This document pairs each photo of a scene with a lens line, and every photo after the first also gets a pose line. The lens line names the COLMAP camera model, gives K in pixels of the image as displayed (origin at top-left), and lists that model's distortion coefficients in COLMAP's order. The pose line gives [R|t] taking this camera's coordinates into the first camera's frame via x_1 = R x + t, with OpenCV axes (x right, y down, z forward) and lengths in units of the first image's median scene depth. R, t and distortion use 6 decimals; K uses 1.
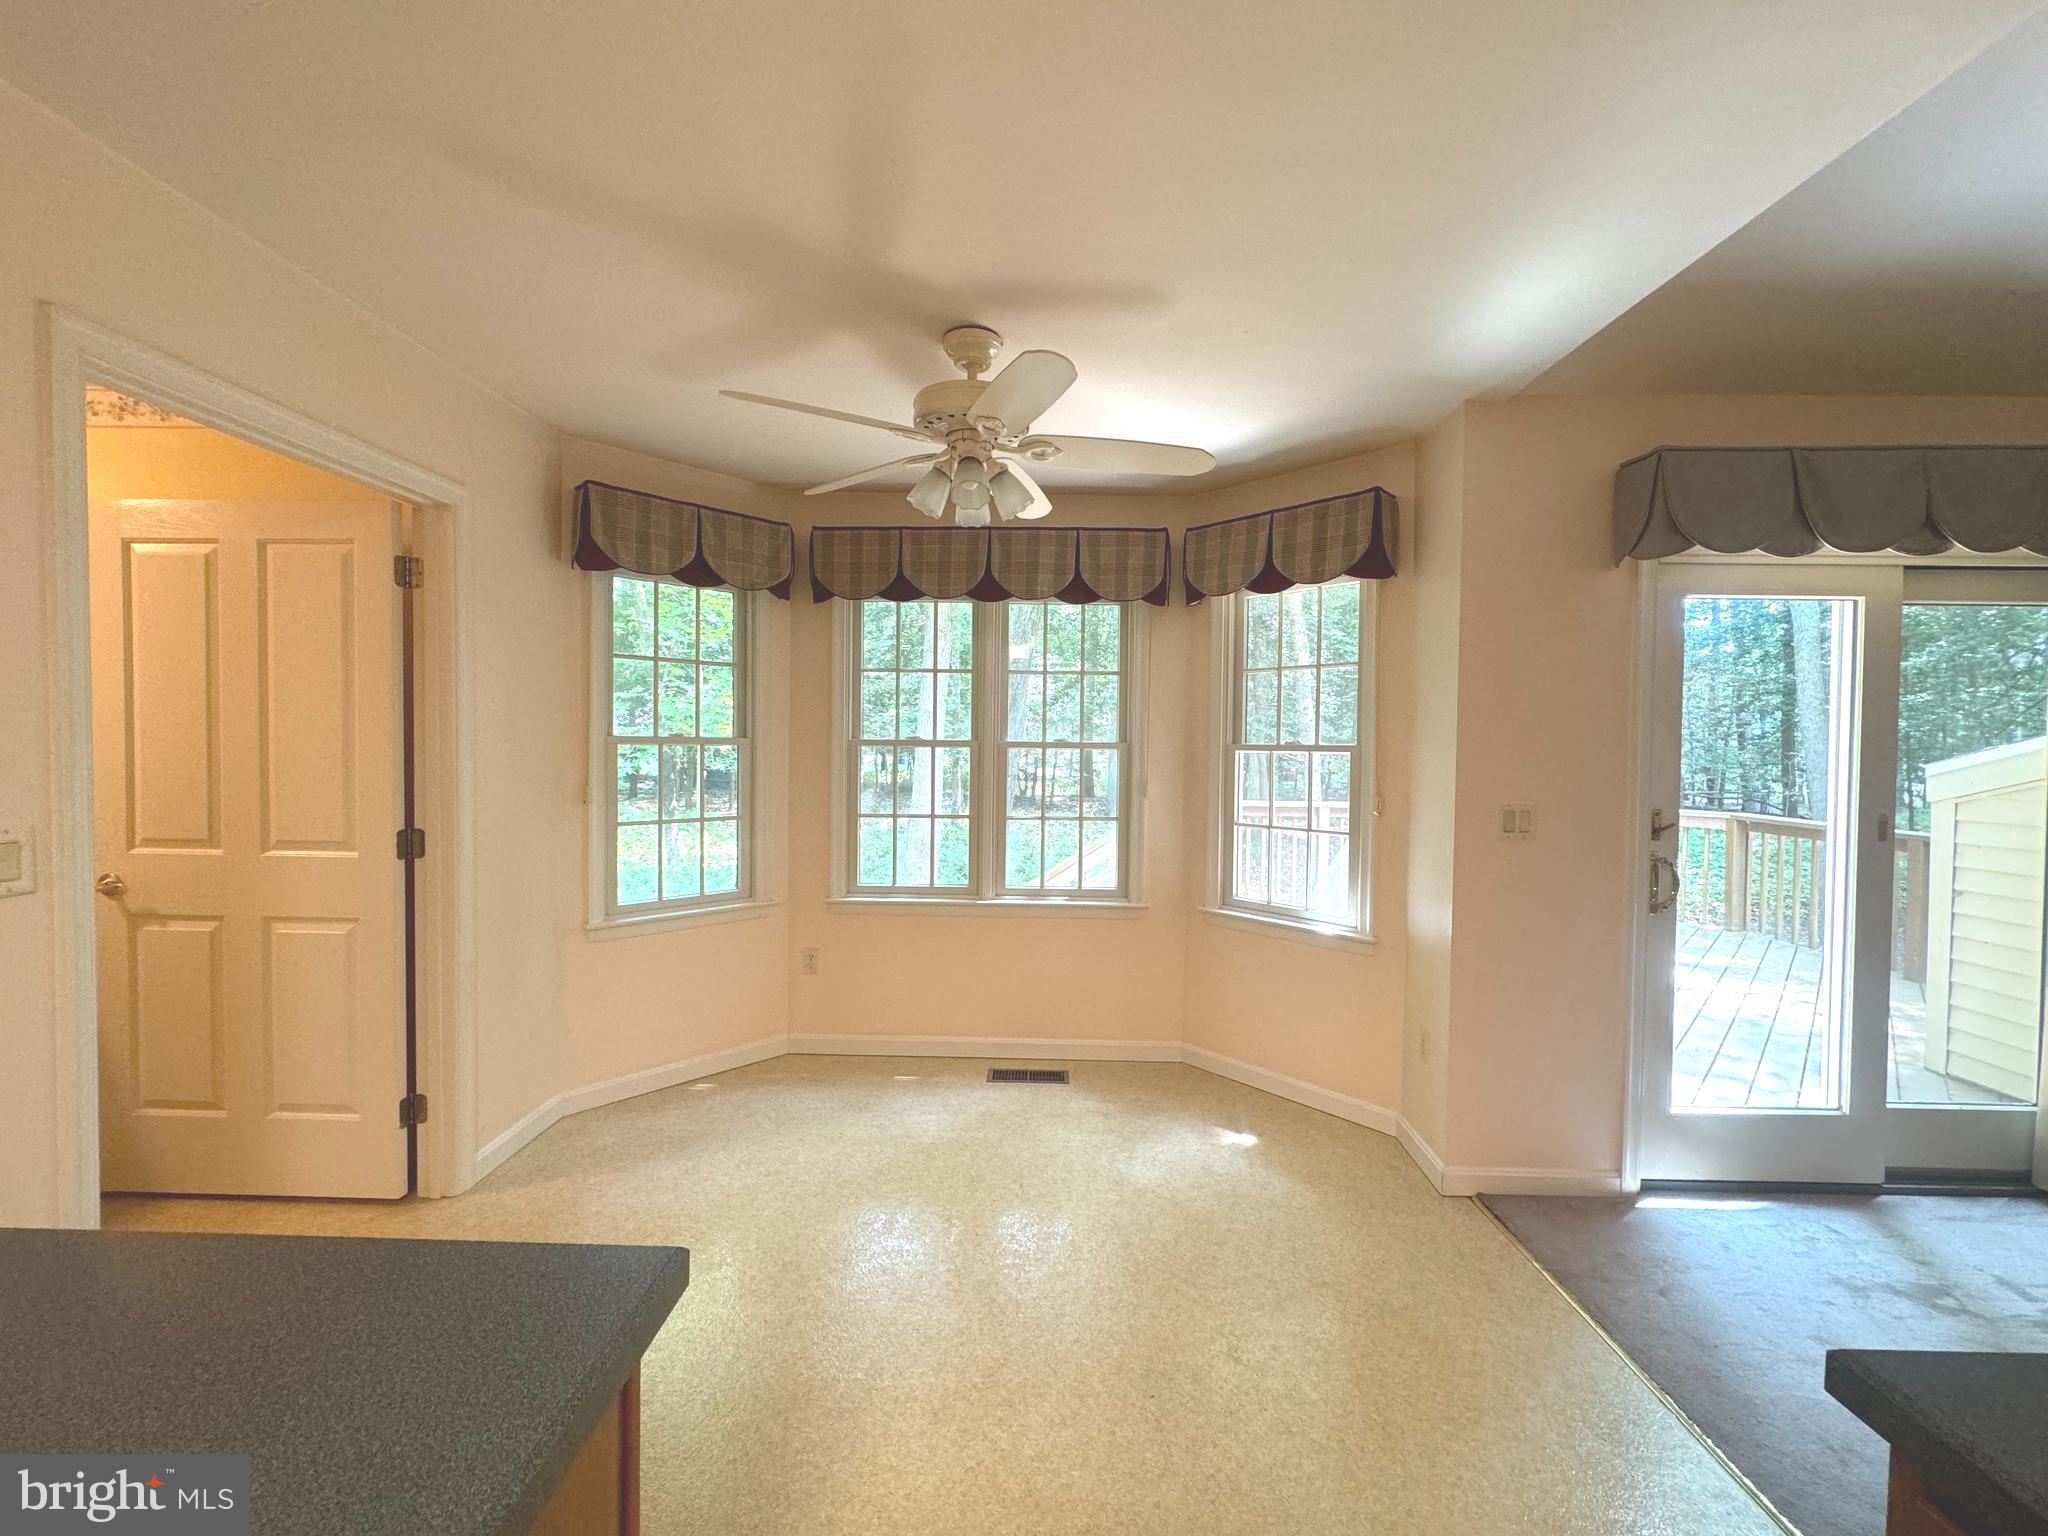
lens RADIAL K [[829.7, 0, 1024.0], [0, 829.7, 768.0], [0, 0, 1]] dist [0.001319, 0.000194]
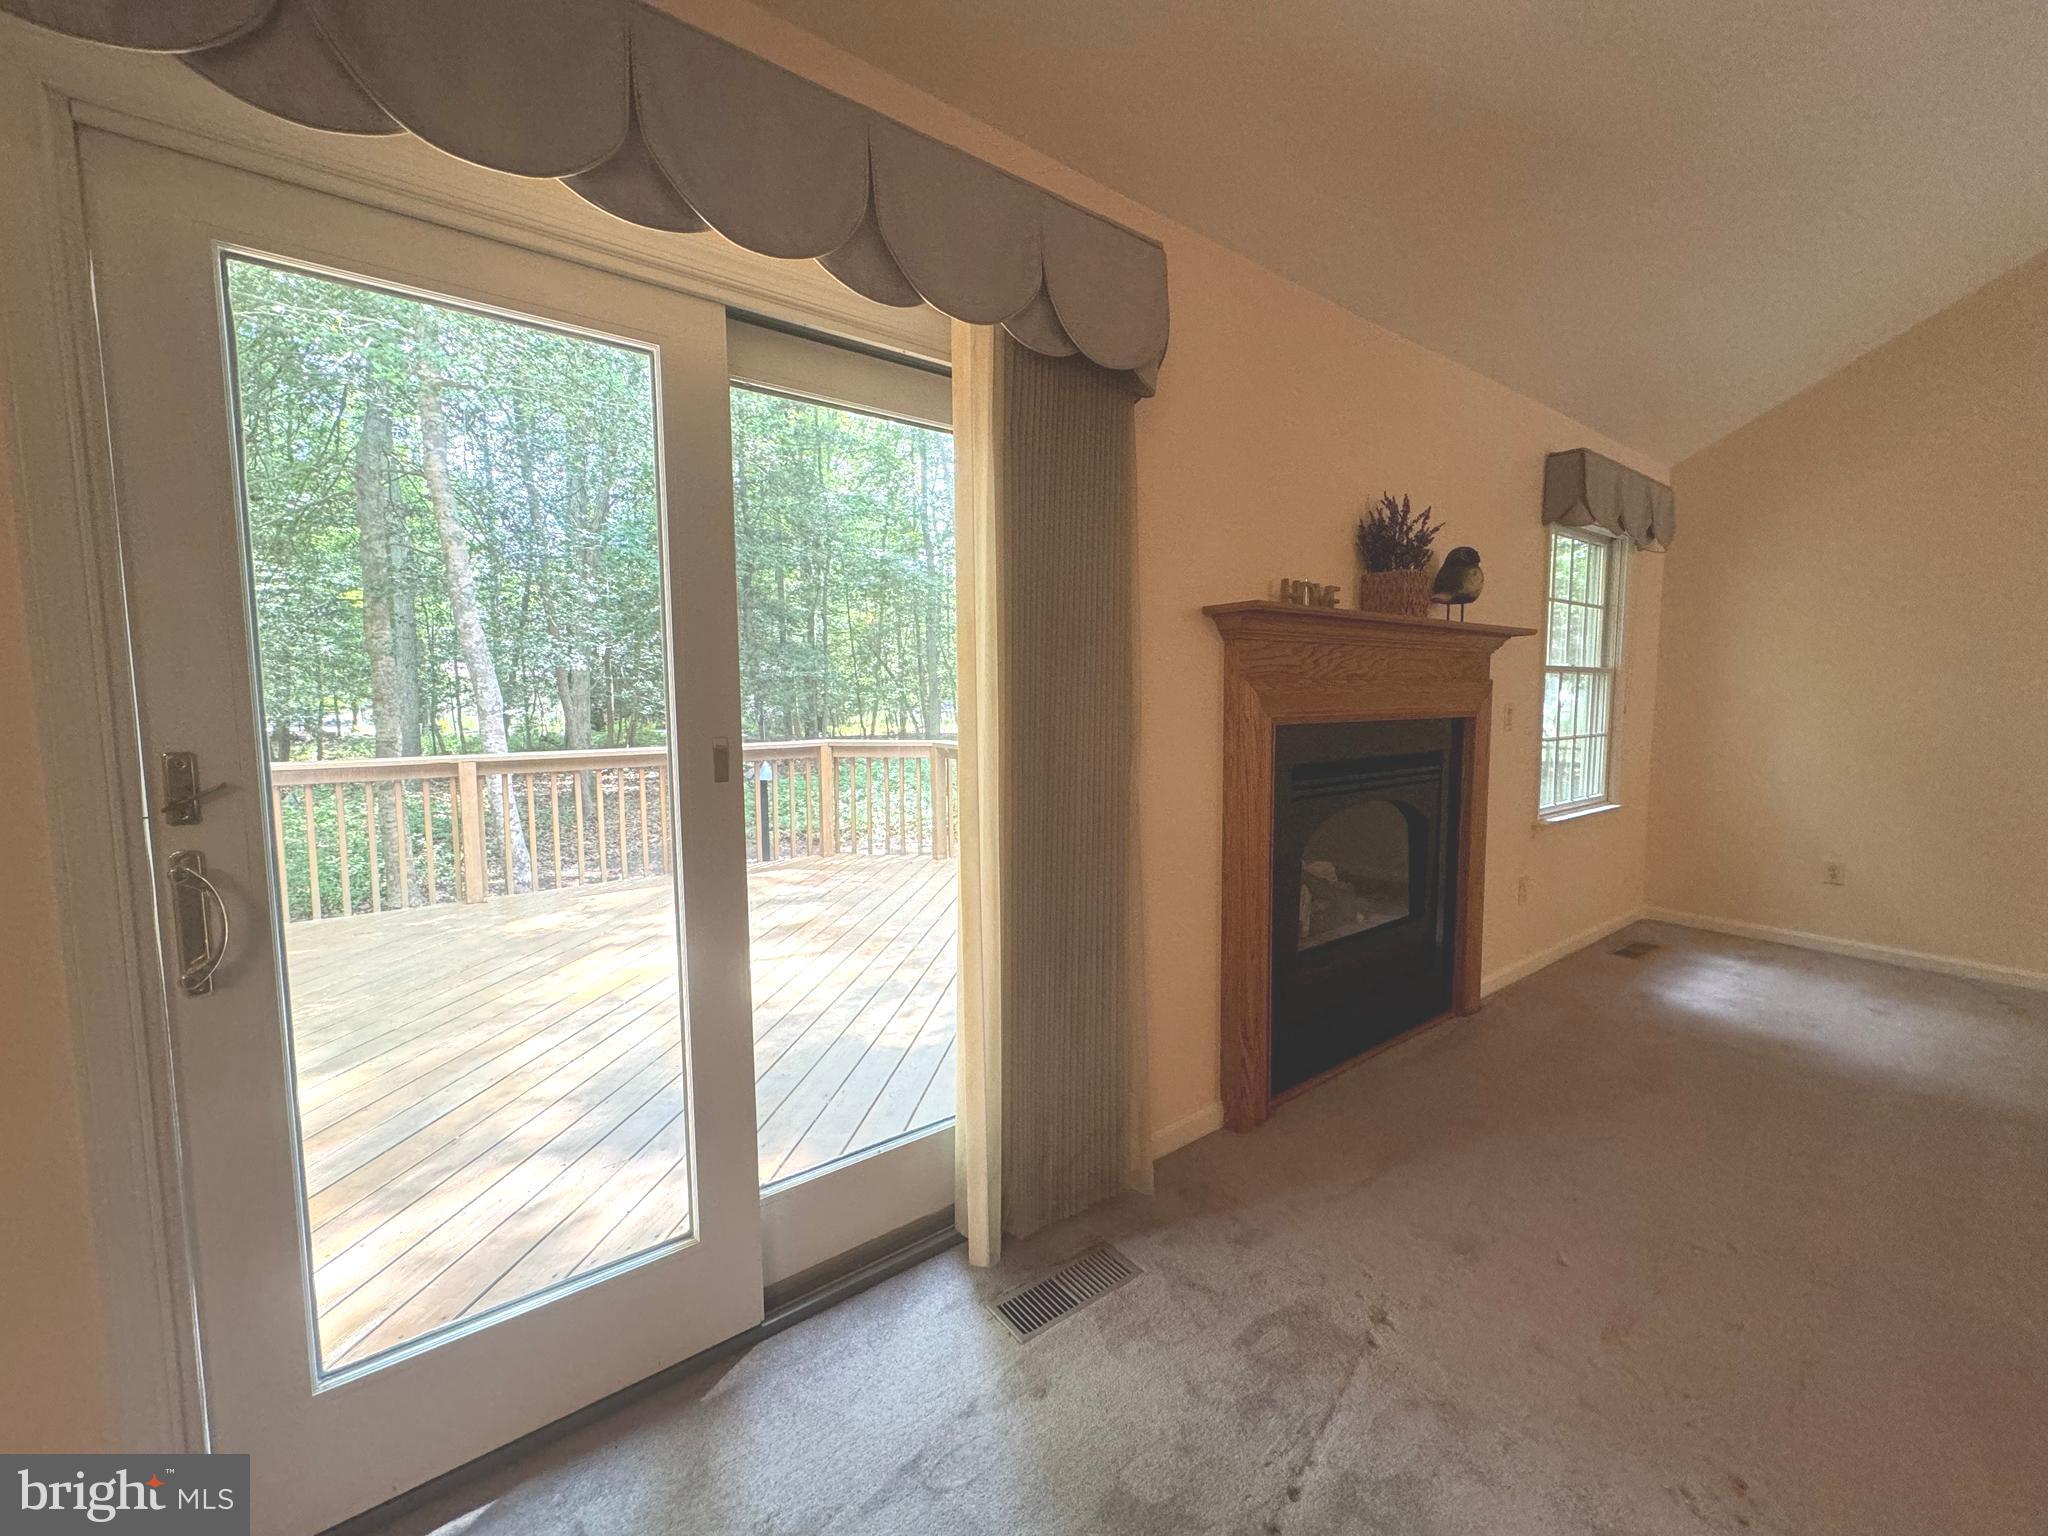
lens RADIAL K [[829.7, 0, 1024.0], [0, 829.7, 768.0], [0, 0, 1]] dist [0.001319, 0.000194]
pose [[0.790306, -0.073478, 0.608291, 0.664171], [0.034300, 0.996532, 0.075813, 0.031901], [-0.611752, -0.039051, 0.790085, 0.313567]]
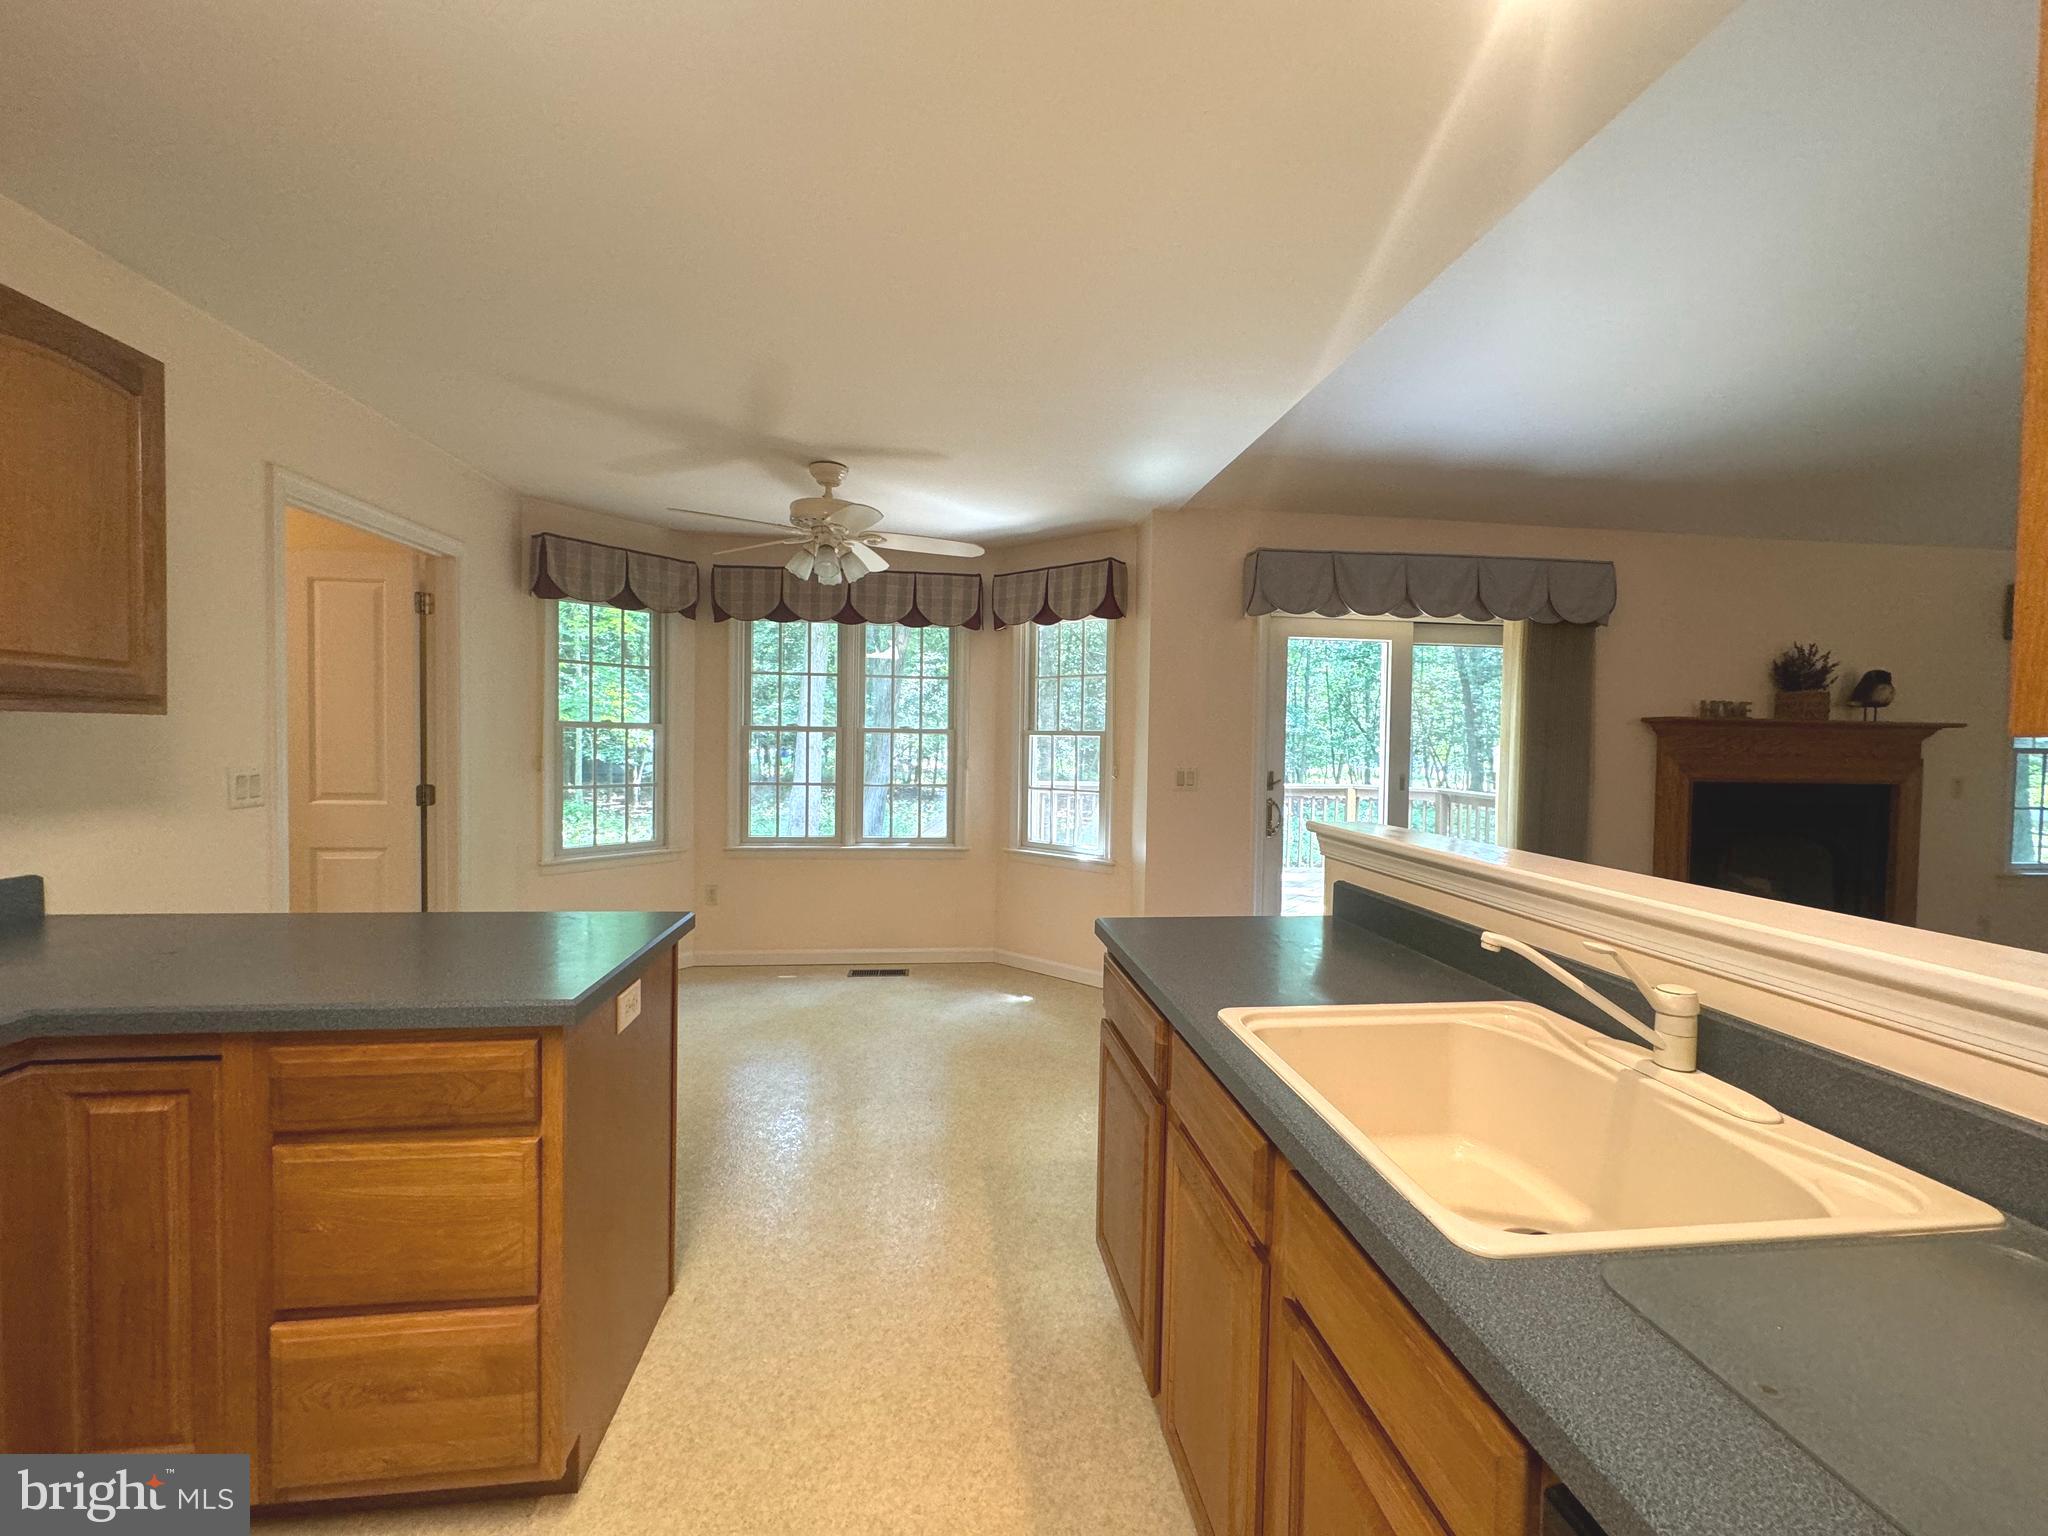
lens RADIAL K [[829.7, 0, 1024.0], [0, 829.7, 768.0], [0, 0, 1]] dist [0.001319, 0.000194]
pose [[0.991081, -0.000491, 0.133256, 0.063444], [-0.000429, 0.999976, 0.006872, 0.026285], [-0.133257, -0.006867, 0.991058, -0.405493]]
